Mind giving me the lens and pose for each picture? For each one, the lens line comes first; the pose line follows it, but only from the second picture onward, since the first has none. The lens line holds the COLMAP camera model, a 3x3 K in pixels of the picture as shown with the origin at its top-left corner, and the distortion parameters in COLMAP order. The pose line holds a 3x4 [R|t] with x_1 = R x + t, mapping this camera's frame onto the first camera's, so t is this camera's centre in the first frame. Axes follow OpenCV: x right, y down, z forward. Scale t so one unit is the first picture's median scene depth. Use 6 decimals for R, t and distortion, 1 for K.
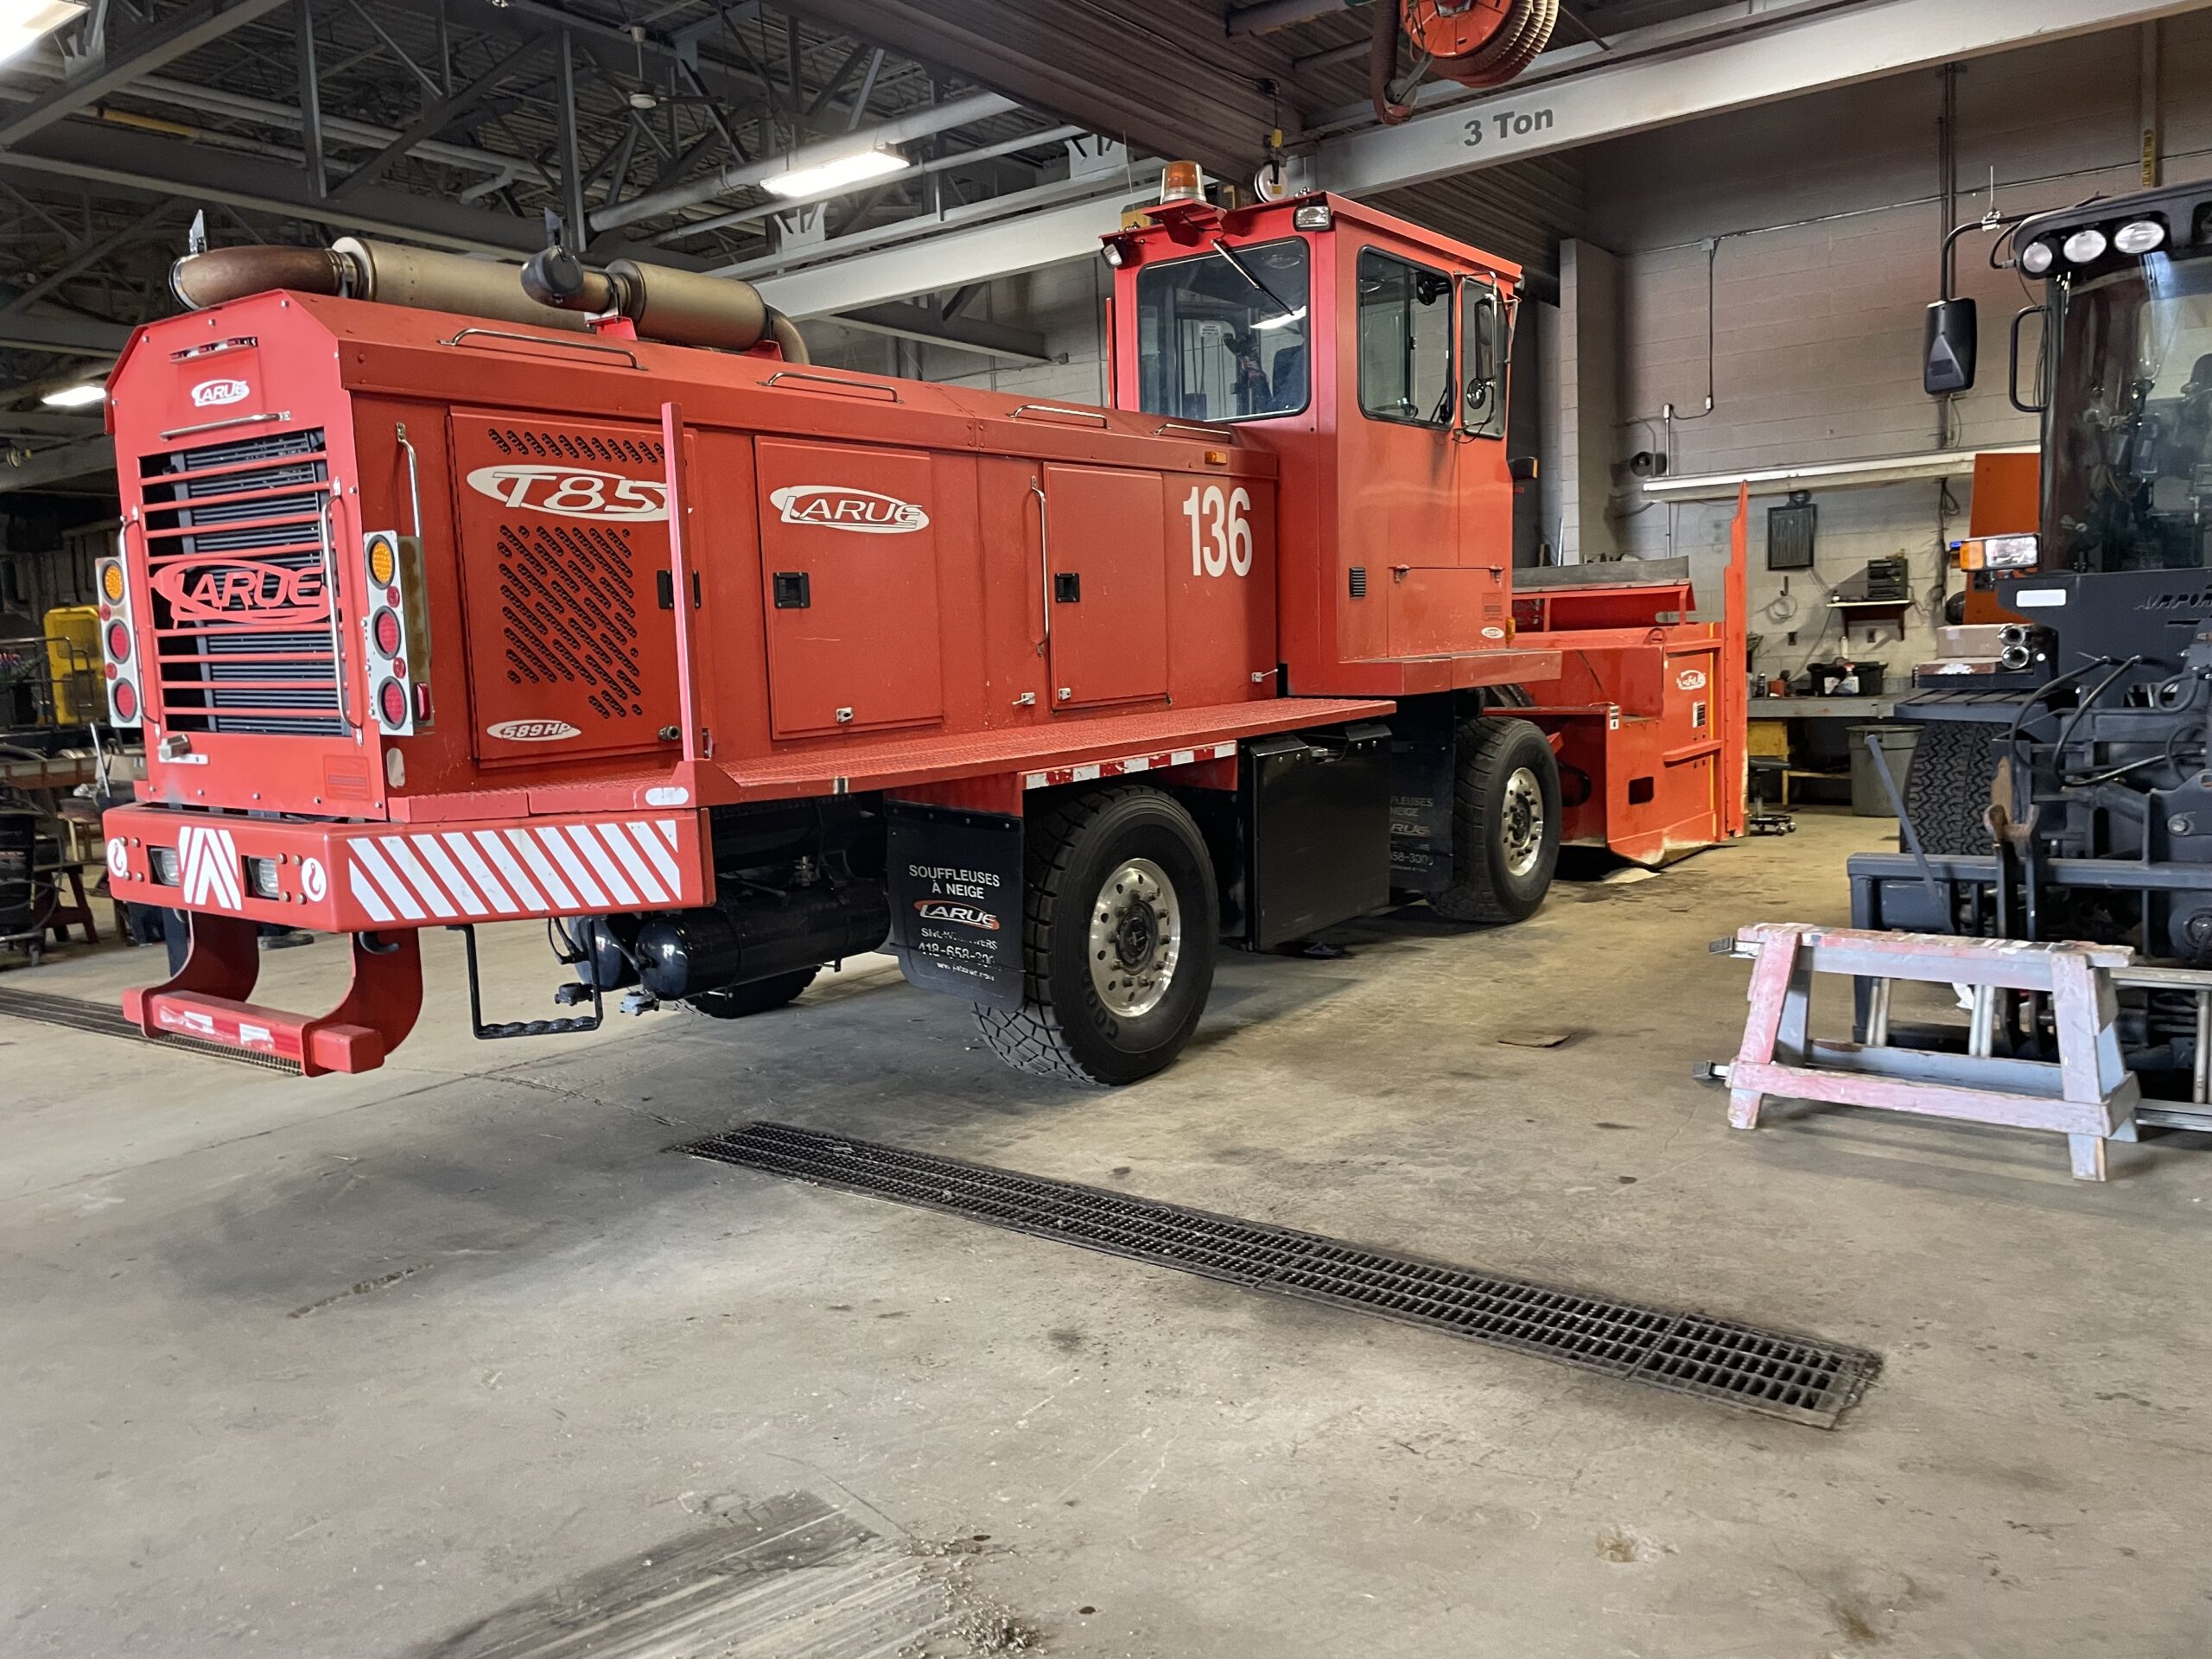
lens RADIAL K [[1667.7, 0, 1047.1], [0, 1667.7, 813.4], [0, 0, 1]] dist [0.089818, -0.114660]
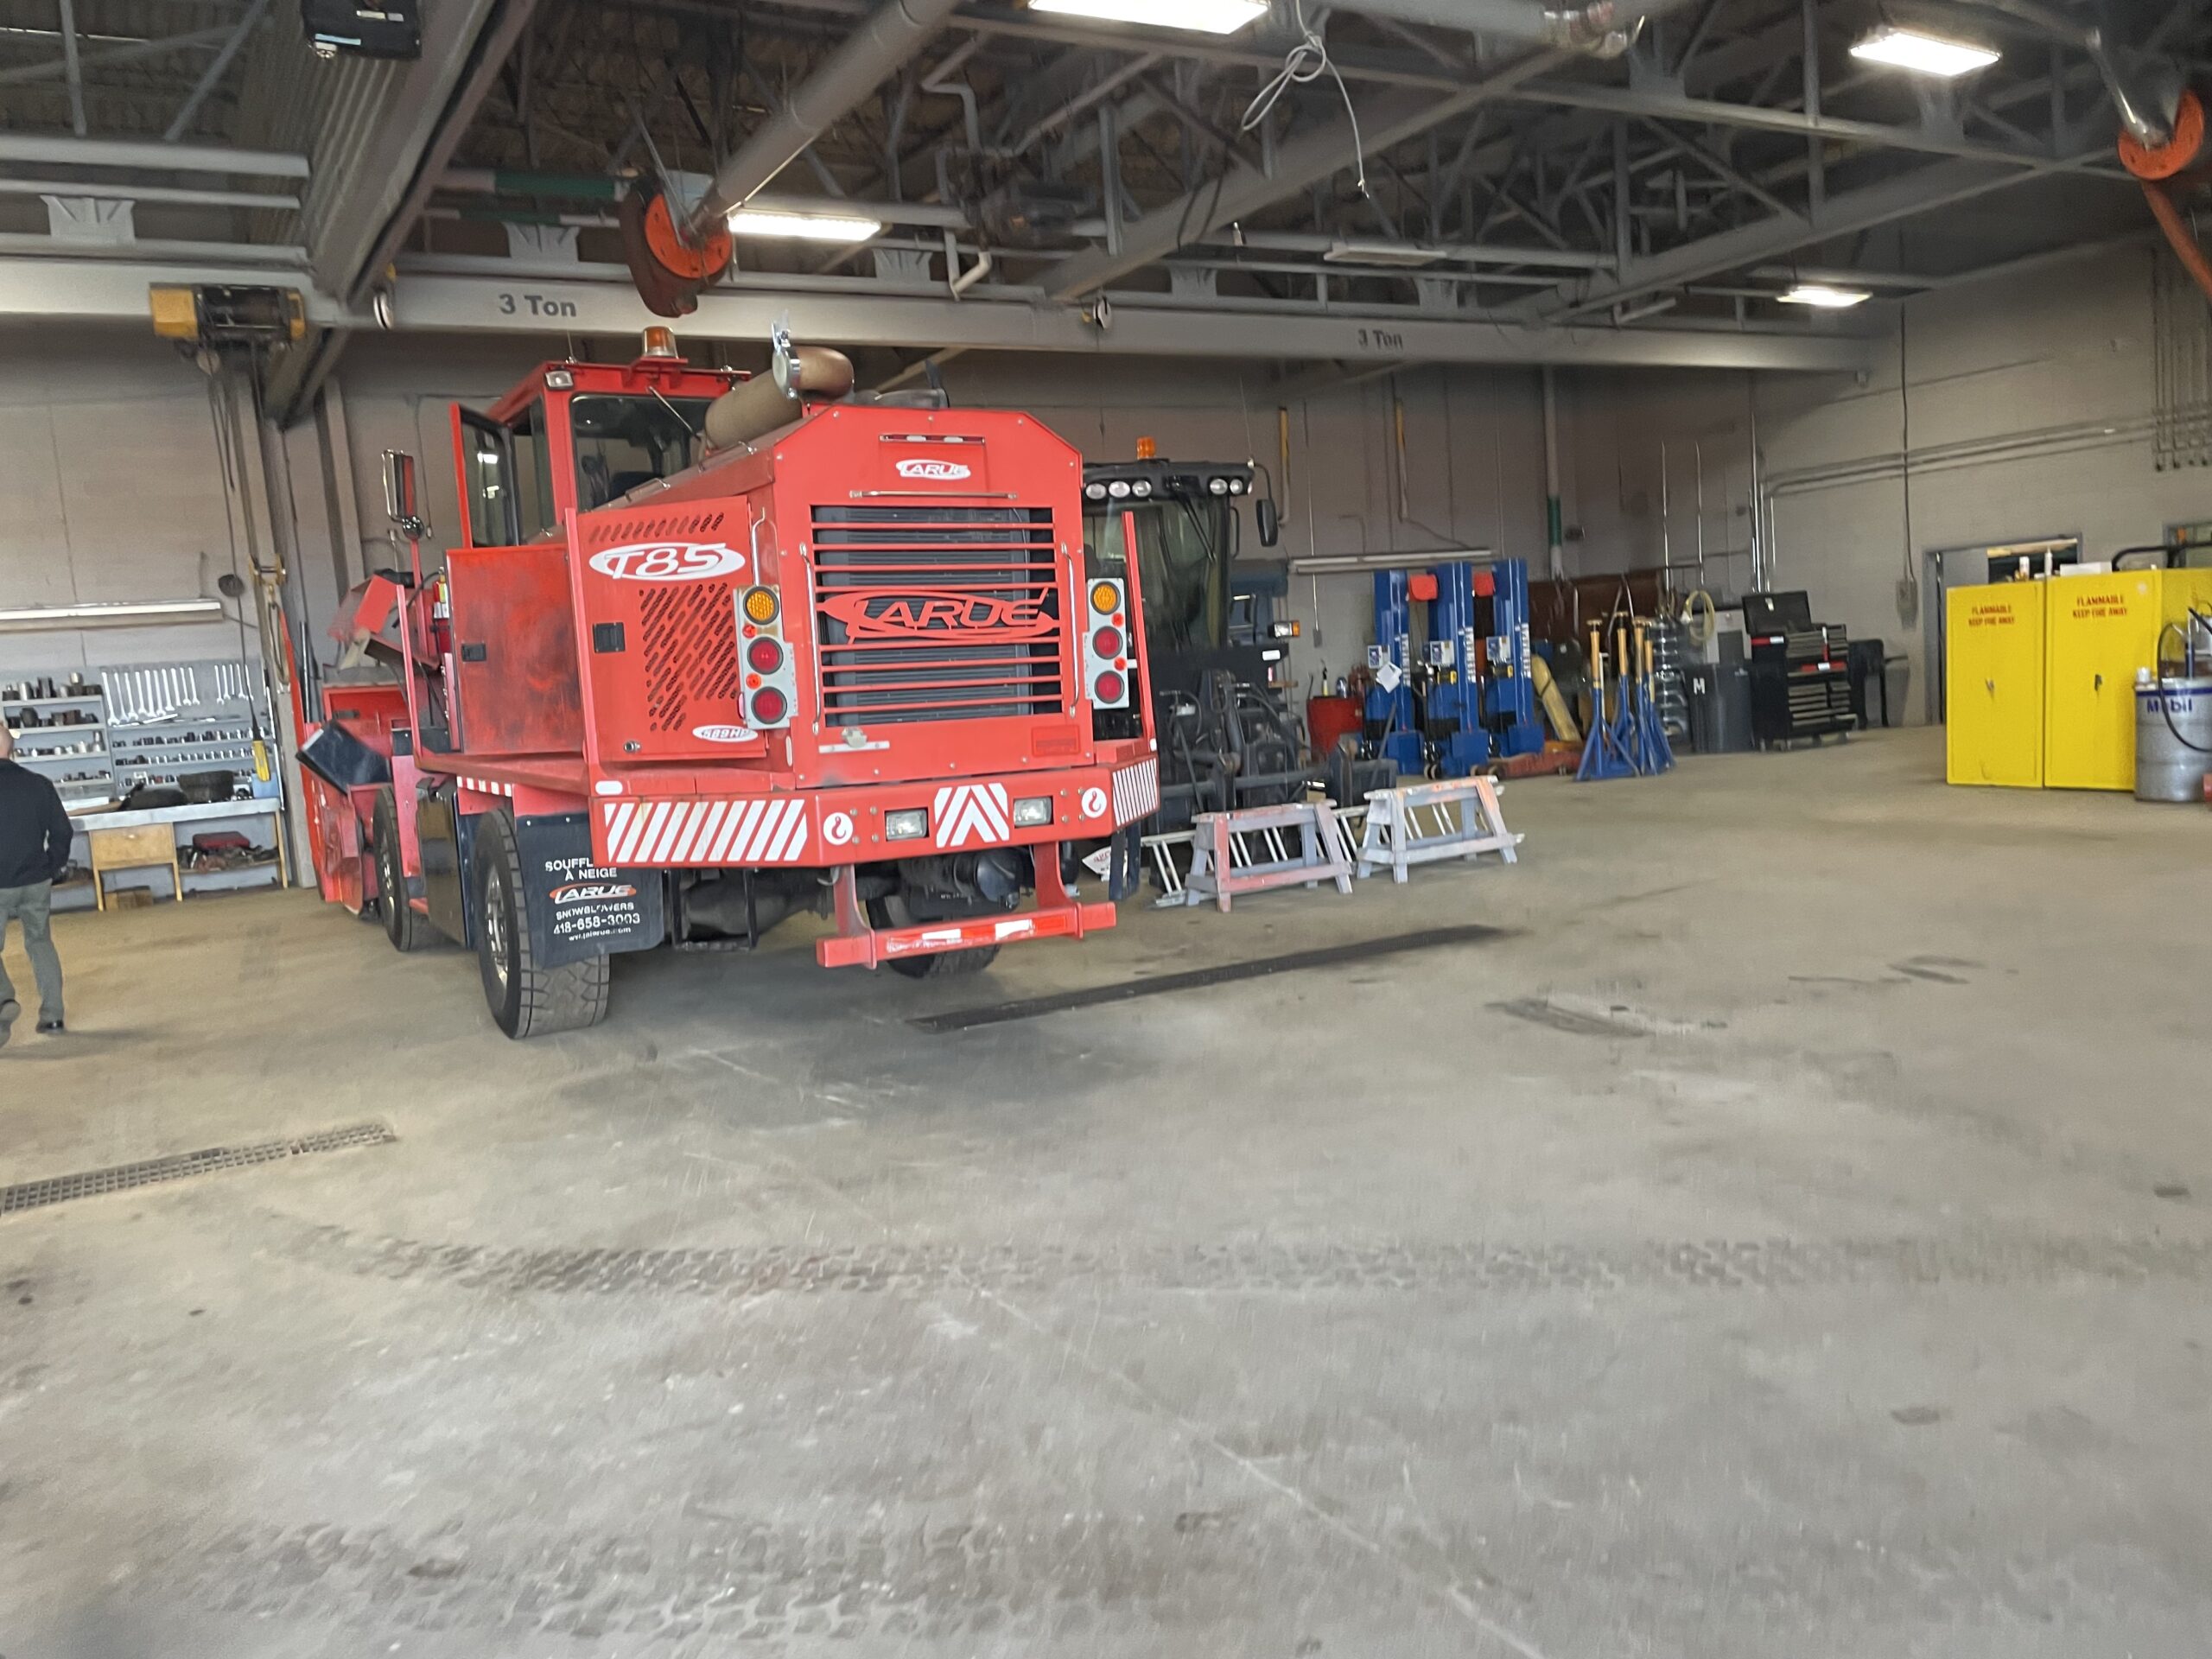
lens RADIAL K [[1667.7, 0, 1099.2], [0, 1667.7, 853.1], [0, 0, 1]] dist [0.089818, -0.114660]
pose [[0.405221, -0.085508, 0.910211, -1.684988], [0.141023, 0.989546, 0.030178, 0.036693], [-0.903276, 0.116132, 0.413044, 0.350614]]
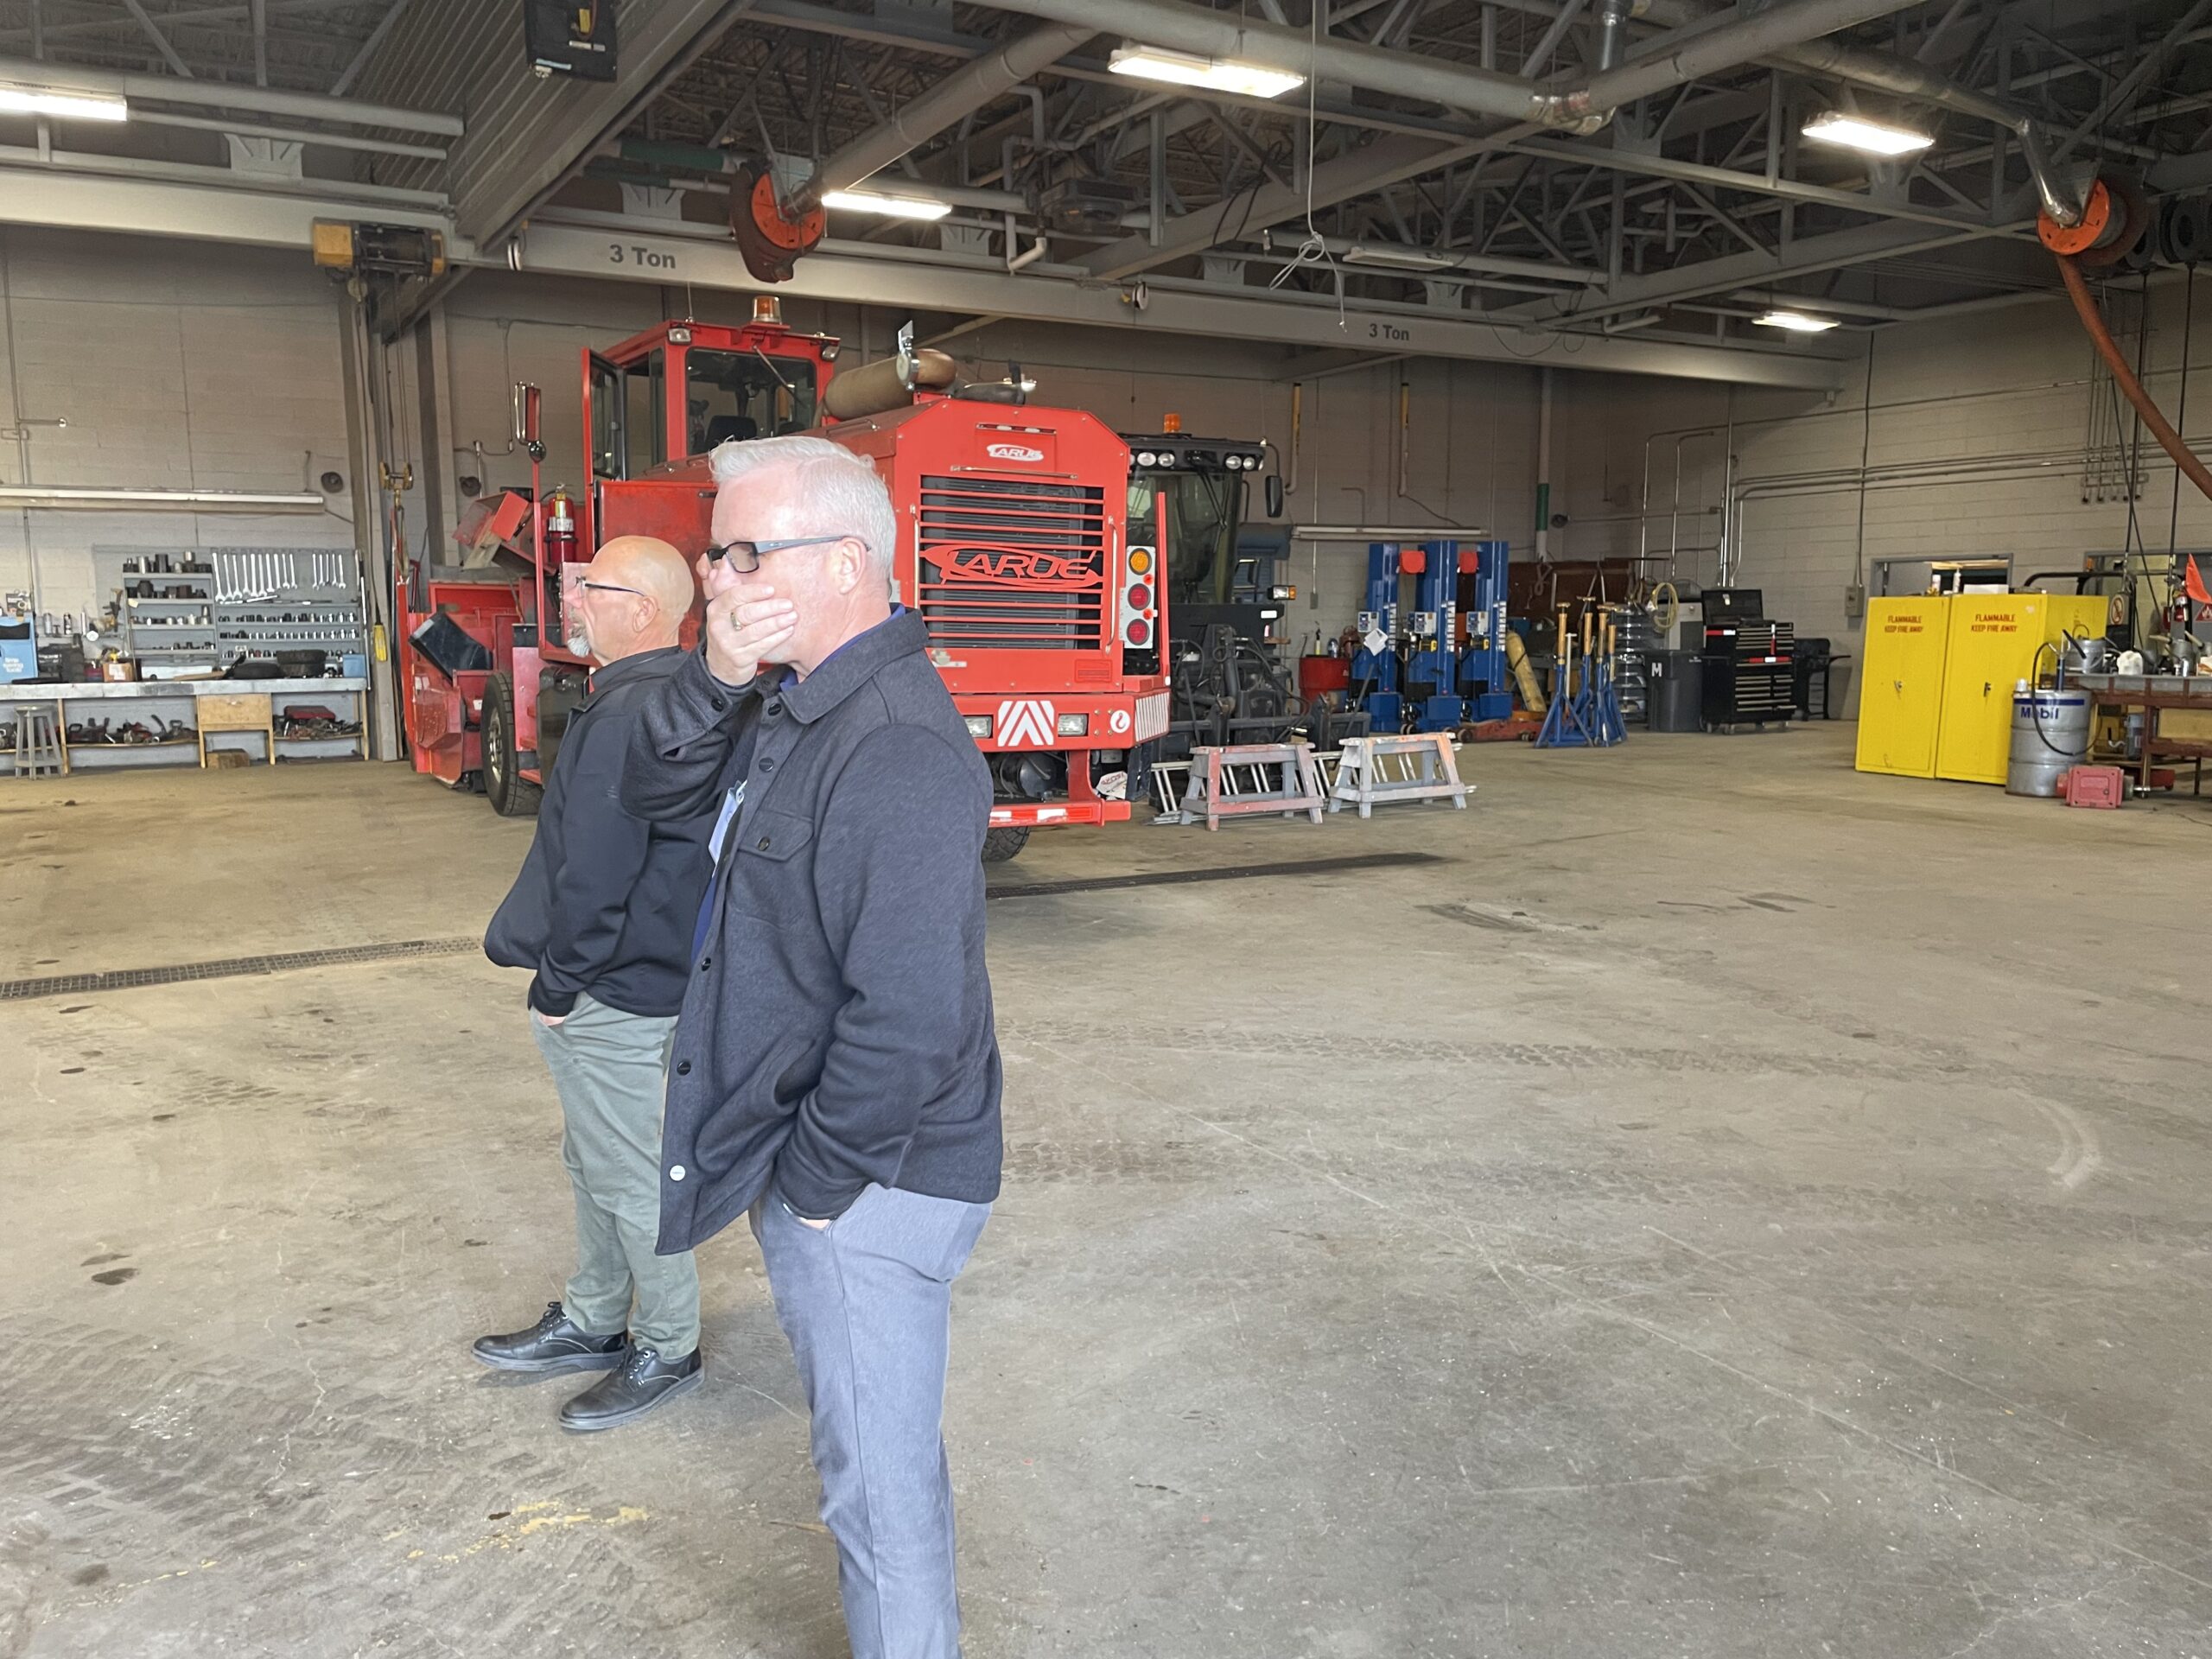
lens RADIAL K [[1667.7, 0, 1092.3], [0, 1667.7, 843.5], [0, 0, 1]] dist [0.089818, -0.114660]
pose [[0.406212, -0.081210, 0.910163, -2.062899], [0.070281, 0.995869, 0.057491, 0.062001], [-0.911072, 0.040614, 0.410241, 0.225305]]
